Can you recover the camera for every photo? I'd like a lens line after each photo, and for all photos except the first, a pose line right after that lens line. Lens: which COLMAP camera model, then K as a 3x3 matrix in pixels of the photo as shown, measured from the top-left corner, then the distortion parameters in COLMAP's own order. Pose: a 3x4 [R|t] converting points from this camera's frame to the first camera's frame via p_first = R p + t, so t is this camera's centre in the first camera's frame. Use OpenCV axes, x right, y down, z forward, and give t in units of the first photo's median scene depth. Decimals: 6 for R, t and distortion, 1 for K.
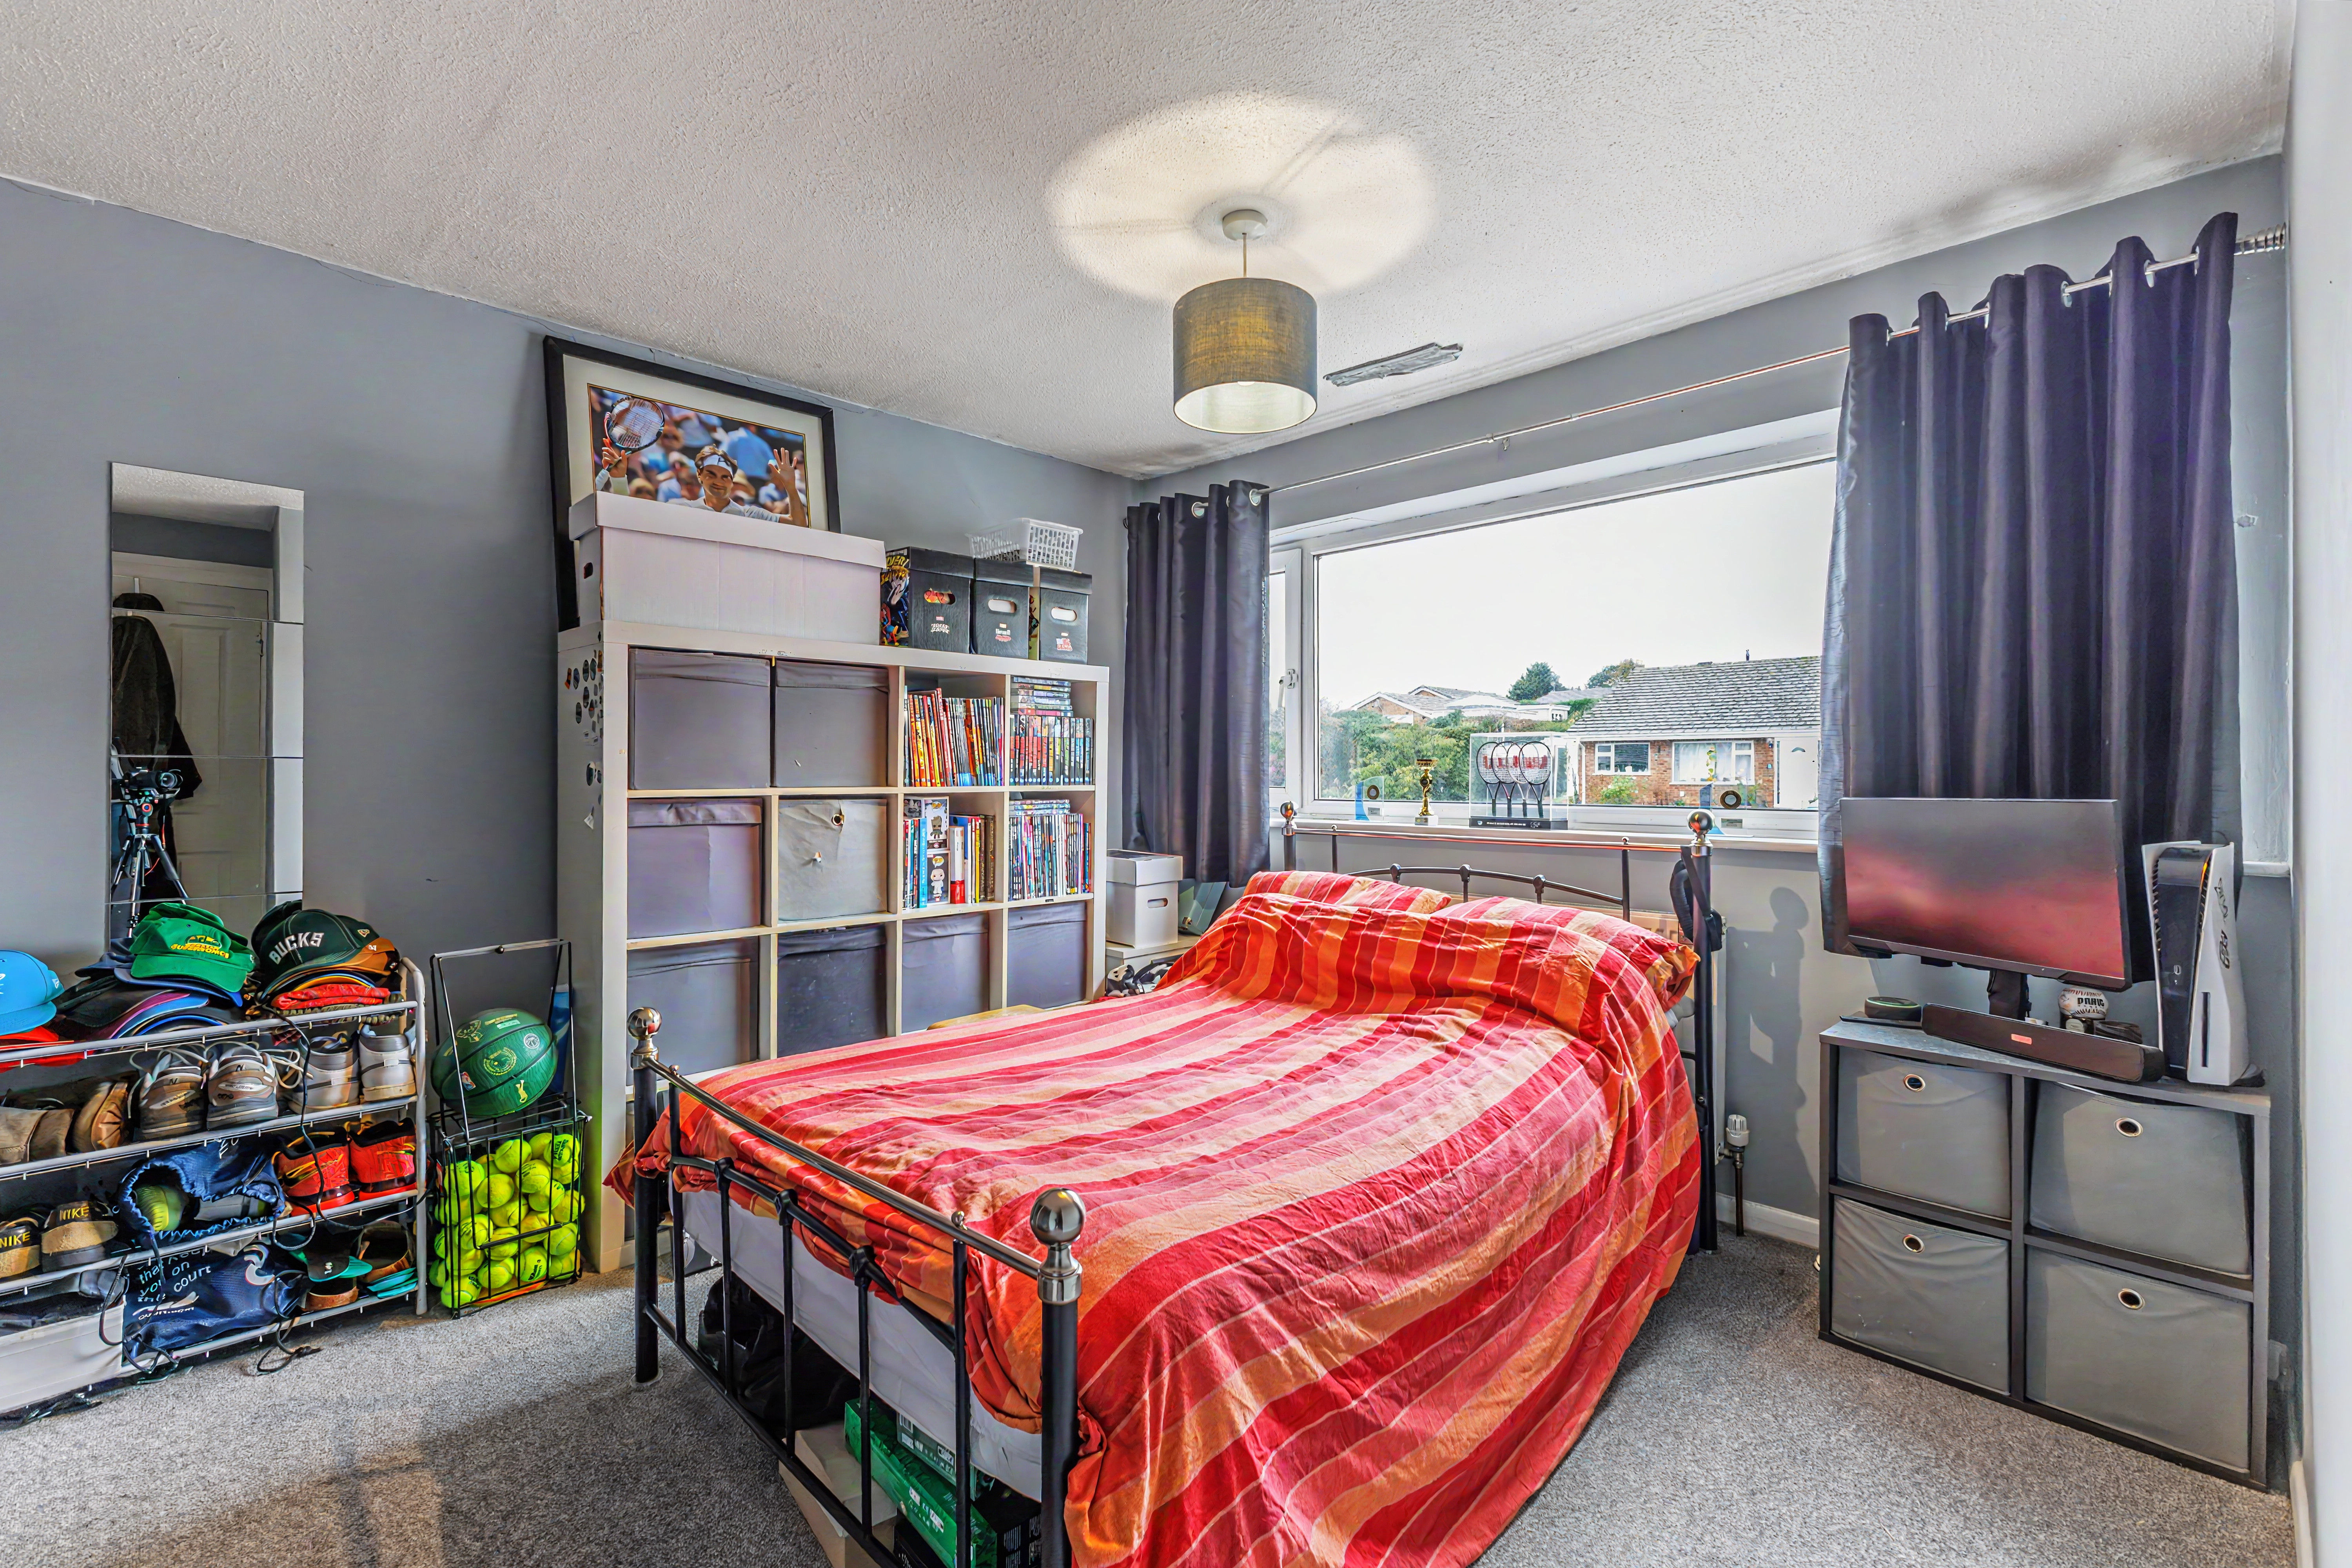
lens RADIAL K [[1021.4, 0, 1182.6], [0, 1021.4, 778.1], [0, 0, 1]] dist [0.002746, 0.000201]
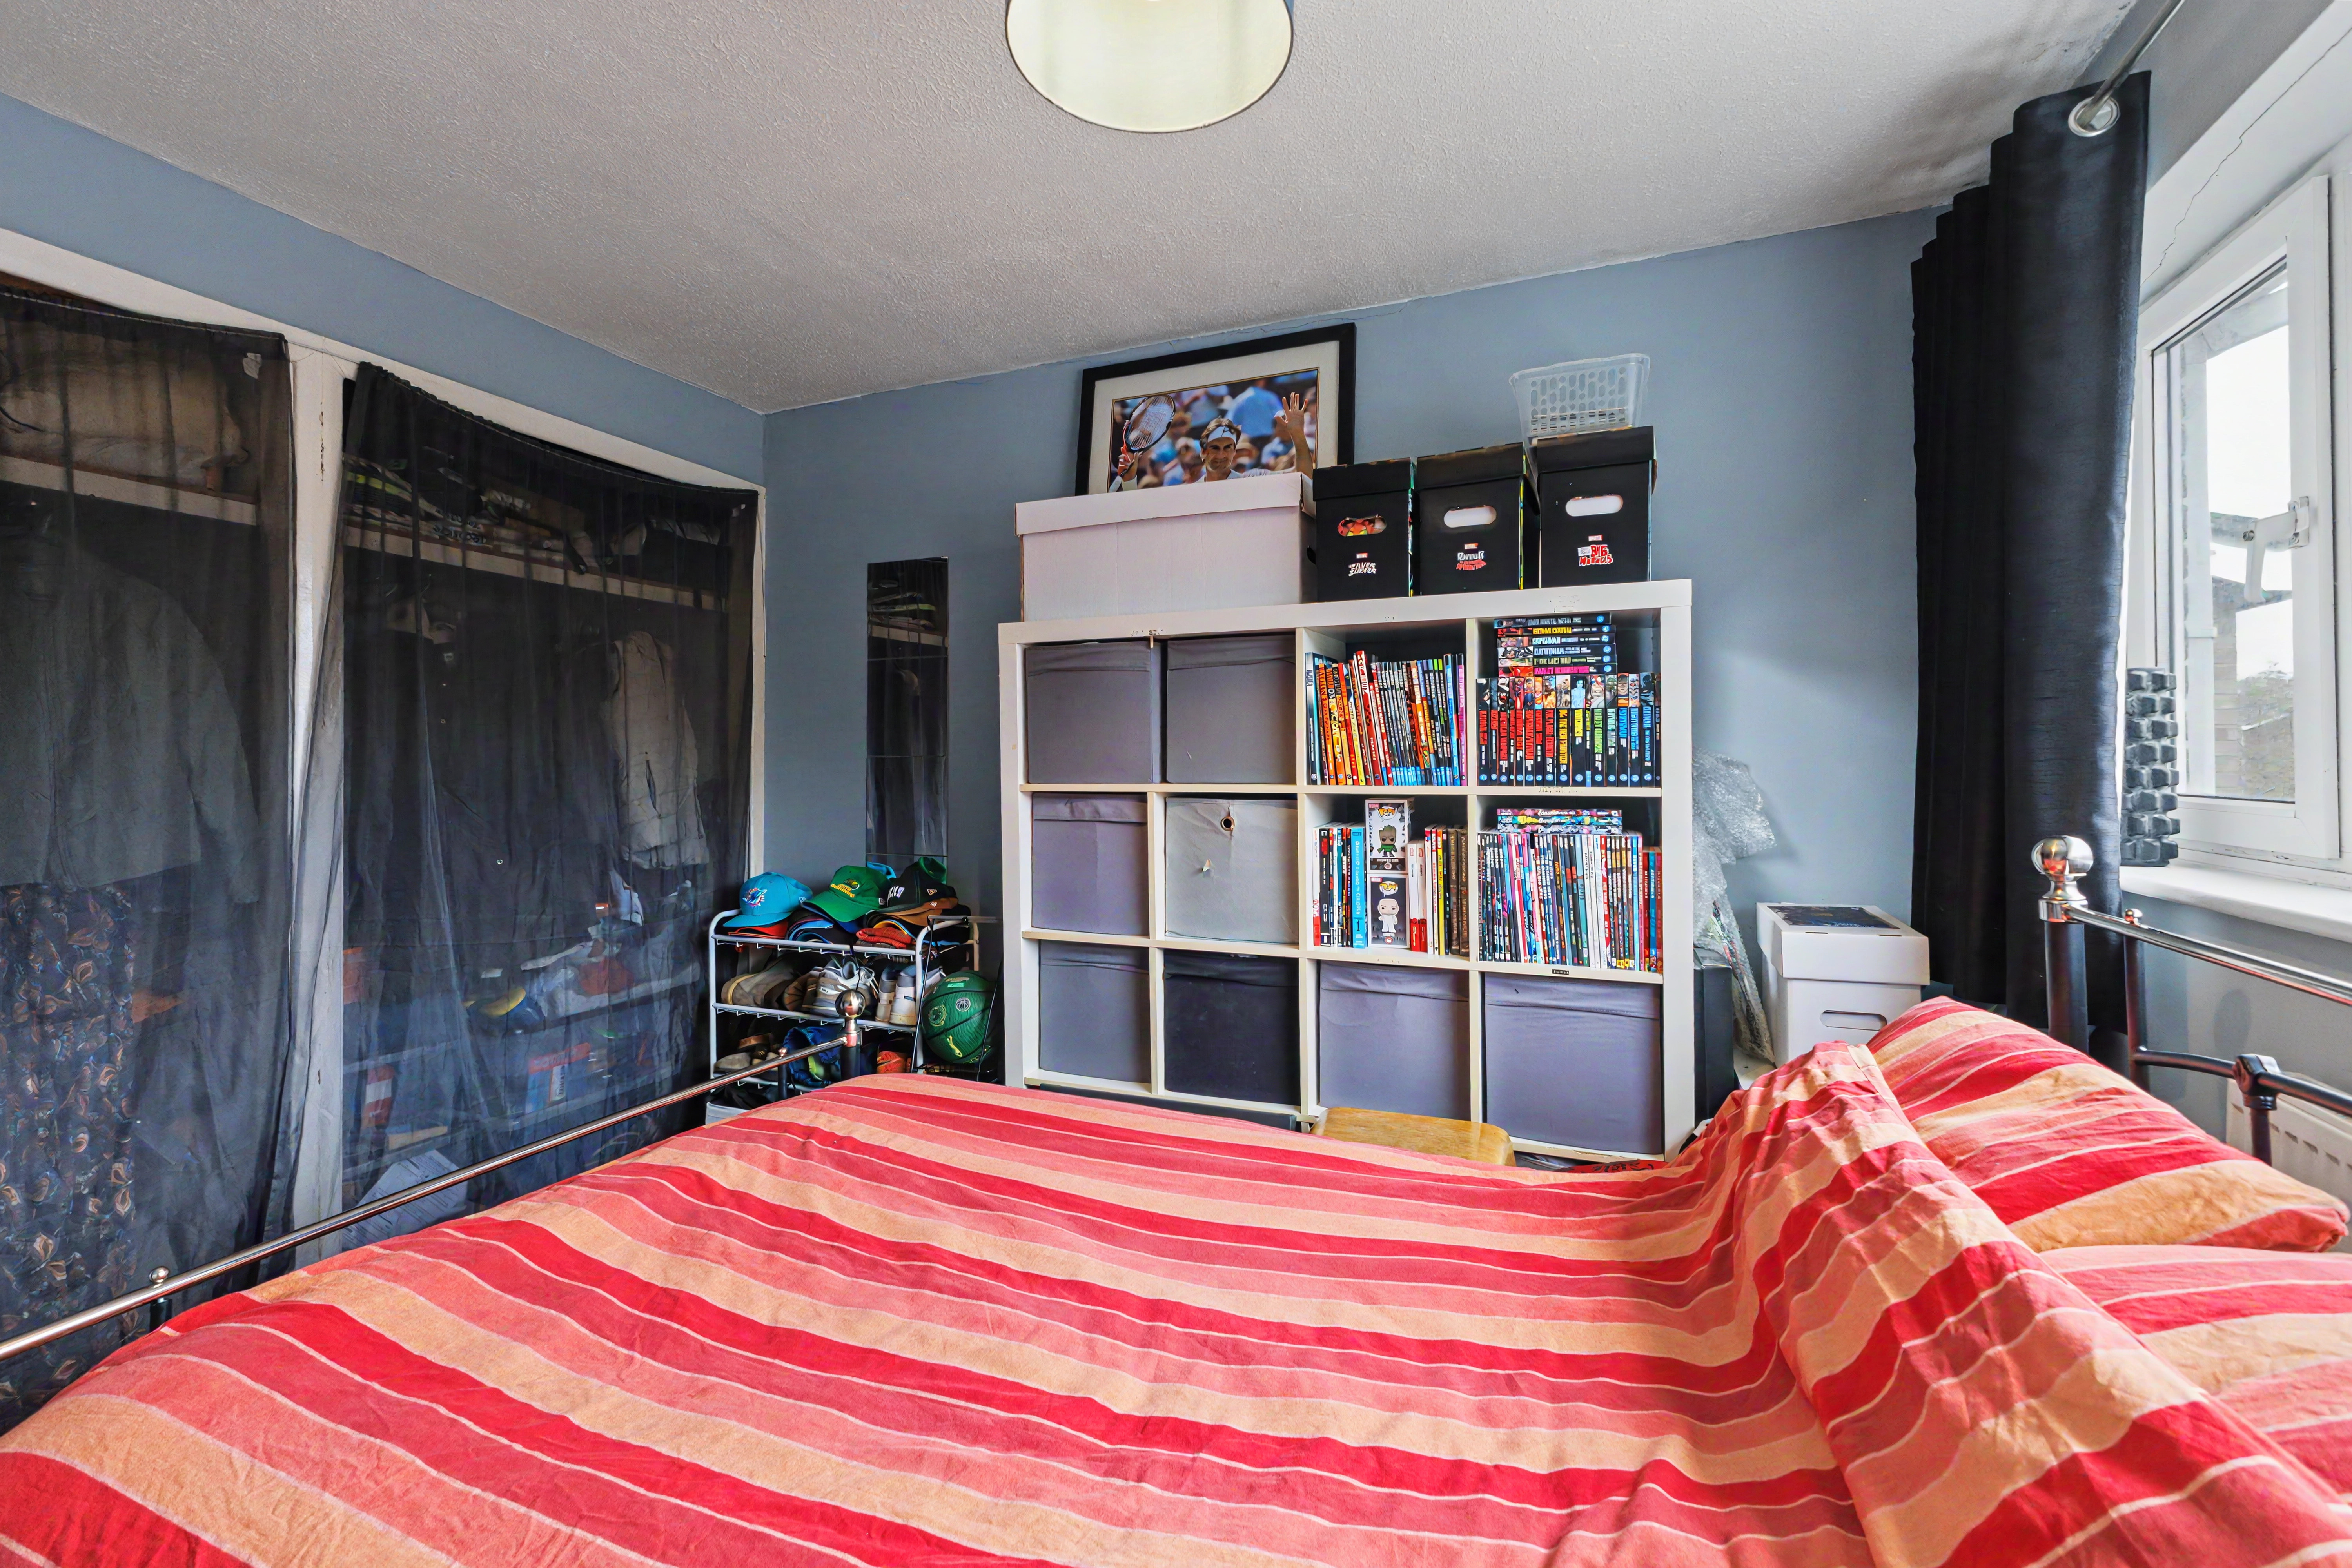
lens RADIAL K [[1021.4, 0, 1183.1], [0, 1021.4, 767.6], [0, 0, 1]] dist [0.002746, 0.000201]
pose [[0.391866, -0.000564, -0.920022, 0.382017], [-0.003115, 0.999993, -0.001939, -0.002584], [0.920017, 0.003626, 0.391862, 0.593534]]
